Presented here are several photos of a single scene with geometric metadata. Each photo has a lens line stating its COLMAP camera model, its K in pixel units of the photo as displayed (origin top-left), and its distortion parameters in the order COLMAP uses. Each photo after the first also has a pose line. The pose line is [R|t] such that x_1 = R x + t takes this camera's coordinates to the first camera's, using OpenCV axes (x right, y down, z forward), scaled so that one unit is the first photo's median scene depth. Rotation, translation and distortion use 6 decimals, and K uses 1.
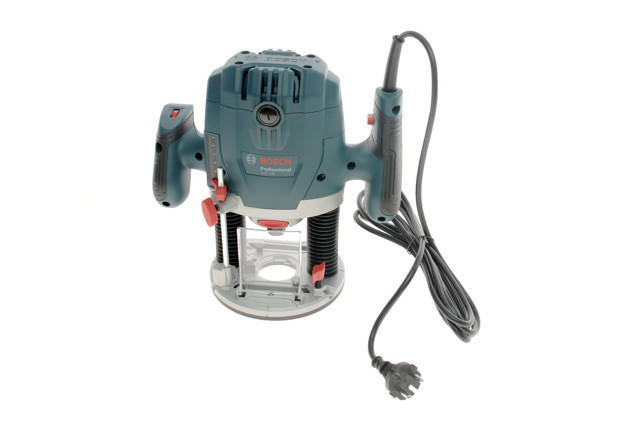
lens RADIAL K [[704.4, 0, 320.0], [0, 704.4, 213.0], [0, 0, 1]] dist [-0.002383, -0.002161]
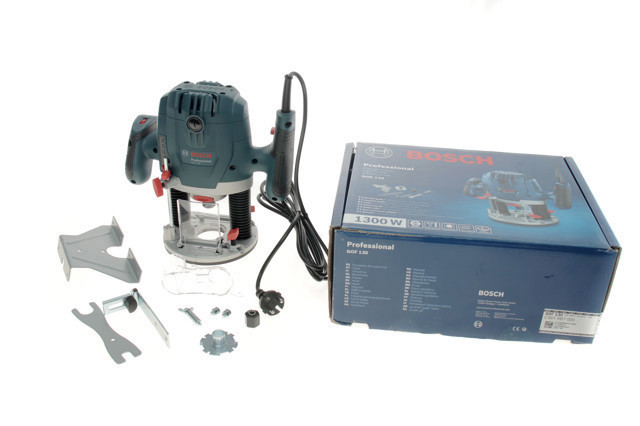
lens RADIAL K [[687.6, 0, 320.1], [0, 687.6, 224.0], [0, 0, 1]] dist [-0.002914, -0.003934]
pose [[0.994769, 0.056384, -0.085174, 0.312537], [-0.057690, 0.998251, -0.012938, 0.074967], [0.084296, 0.017784, 0.996282, -0.422956]]
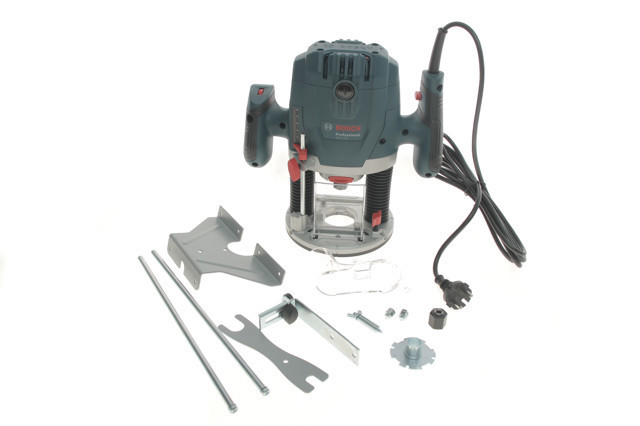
lens RADIAL K [[630.8, 0, 320.0], [0, 630.8, 213.0], [0, 0, 1]] dist [-0.016317, 0.000234]
pose [[0.999530, -0.009284, 0.029211, -0.142664], [0.008479, 0.999584, 0.027555, 0.045048], [-0.029454, -0.027294, 0.999193, -0.125624]]
